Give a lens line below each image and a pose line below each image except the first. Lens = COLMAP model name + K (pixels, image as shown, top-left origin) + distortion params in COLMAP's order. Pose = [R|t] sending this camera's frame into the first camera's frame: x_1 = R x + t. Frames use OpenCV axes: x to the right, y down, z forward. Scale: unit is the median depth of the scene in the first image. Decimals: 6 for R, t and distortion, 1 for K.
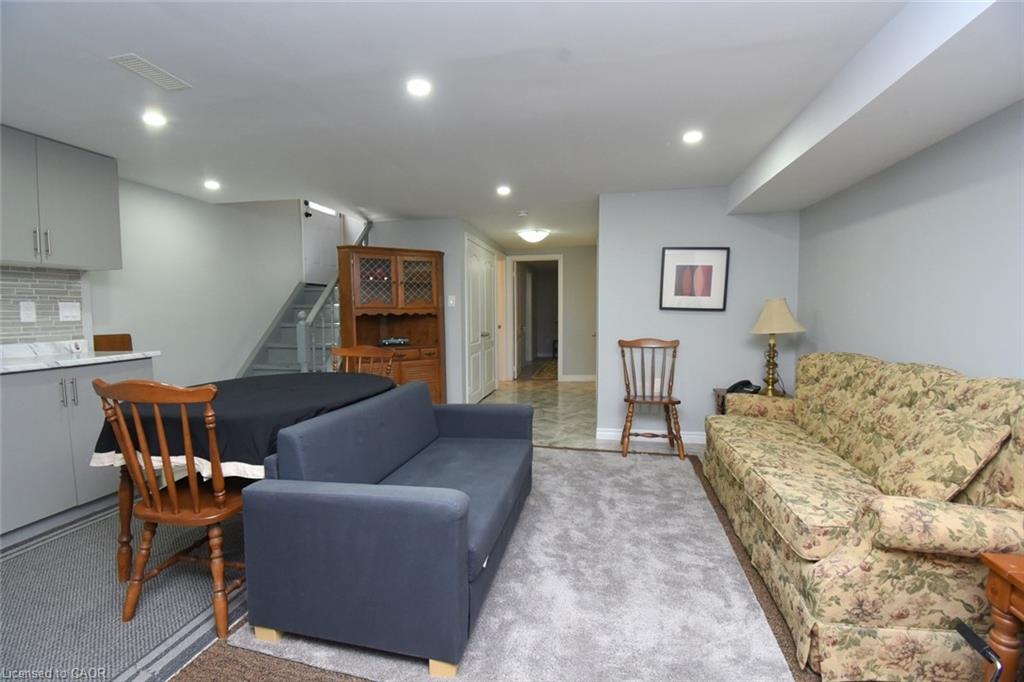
lens RADIAL K [[452.5, 0, 505.7], [0, 452.5, 345.1], [0, 0, 1]] dist [-0.000895, -0.013411]
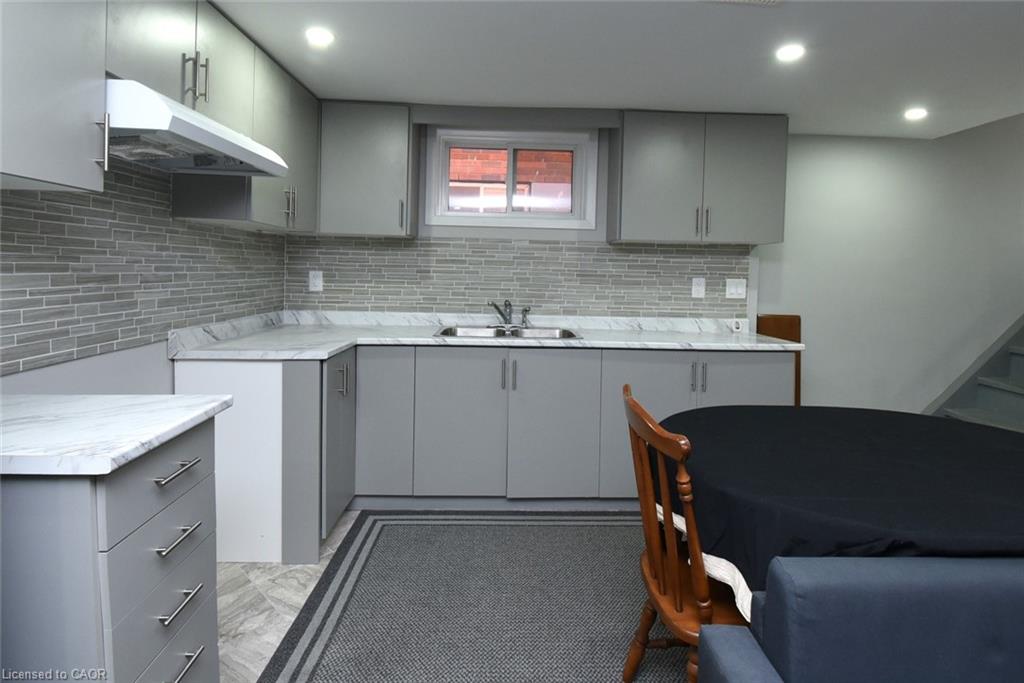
lens RADIAL K [[525.4, 0, 519.8], [0, 525.4, 287.2], [0, 0, 1]] dist [-0.004036, -0.008262]
pose [[0.230227, 0.042051, -0.972228, 0.005700], [-0.090673, 0.995647, 0.021592, -0.059825], [0.968904, 0.083183, 0.233037, 0.290762]]
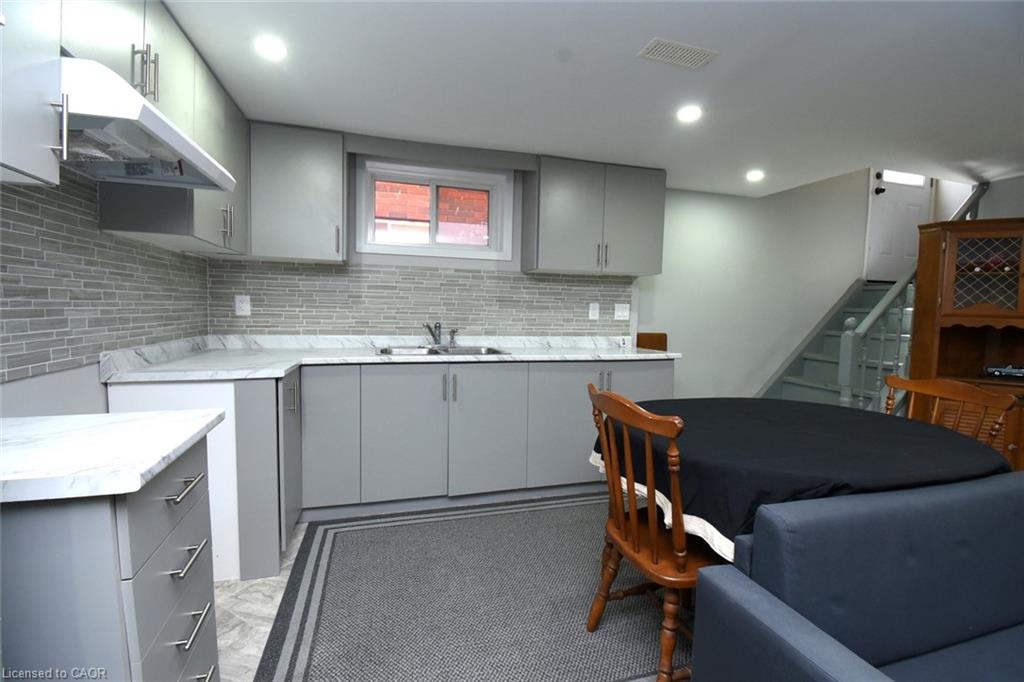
lens RADIAL K [[452.5, 0, 509.1], [0, 452.5, 341.2], [0, 0, 1]] dist [-0.000895, -0.013411]
pose [[0.458245, 0.079049, -0.885304, -0.056237], [-0.085687, 0.995327, 0.044520, -0.025895], [0.884686, 0.055458, 0.462877, 0.192433]]
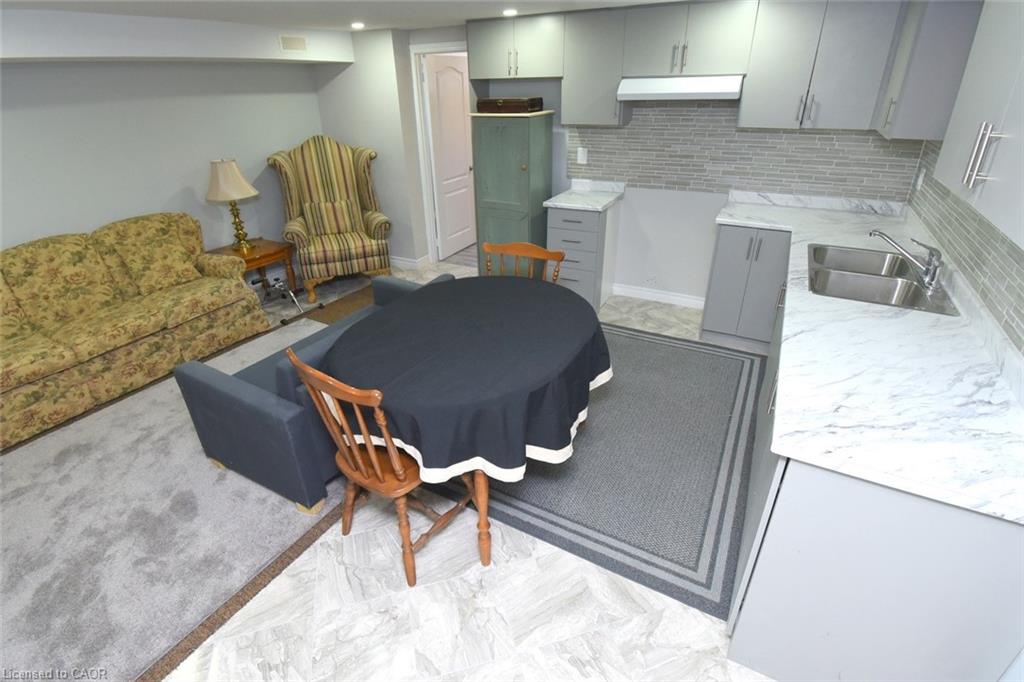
lens RADIAL K [[492.7, 0, 511.9], [0, 492.7, 326.1], [0, 0, 1]] dist [-0.003923, -0.012029]
pose [[-0.959763, -0.102335, 0.261502, -0.636876], [0.044702, 0.863679, 0.502056, -0.288248], [-0.277232, 0.493545, -0.824352, 1.335414]]
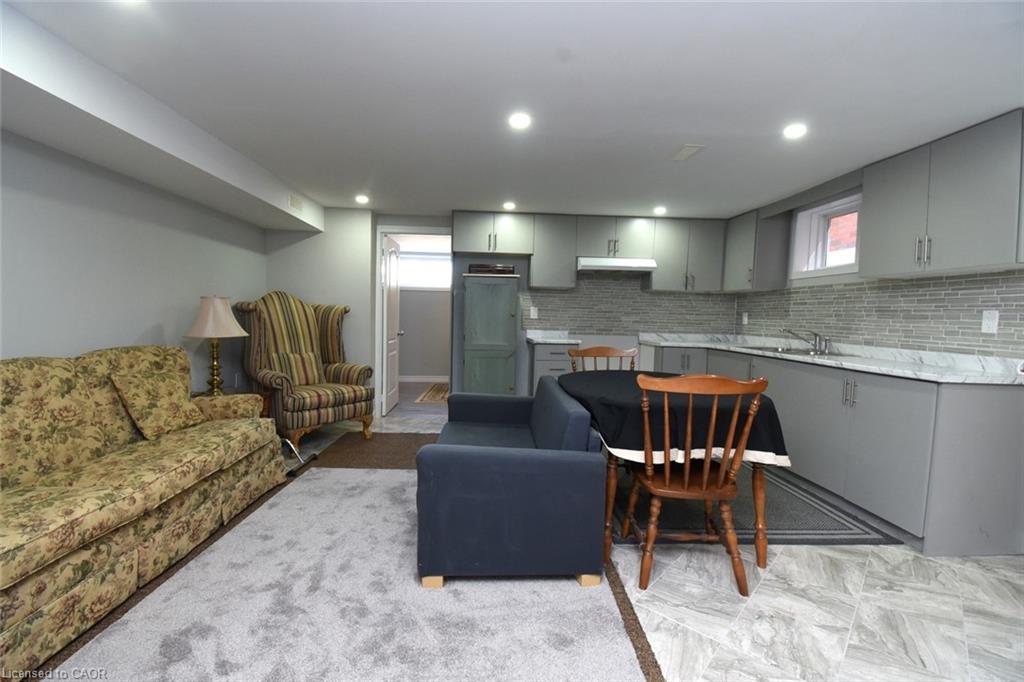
lens RADIAL K [[452.5, 0, 509.5], [0, 452.5, 343.0], [0, 0, 1]] dist [-0.000895, -0.013411]
pose [[-0.965926, 0.000169, -0.258820, 0.088339], [-0.035259, 0.990591, 0.132234, -0.107146], [0.256407, 0.136854, -0.956832, 1.478118]]
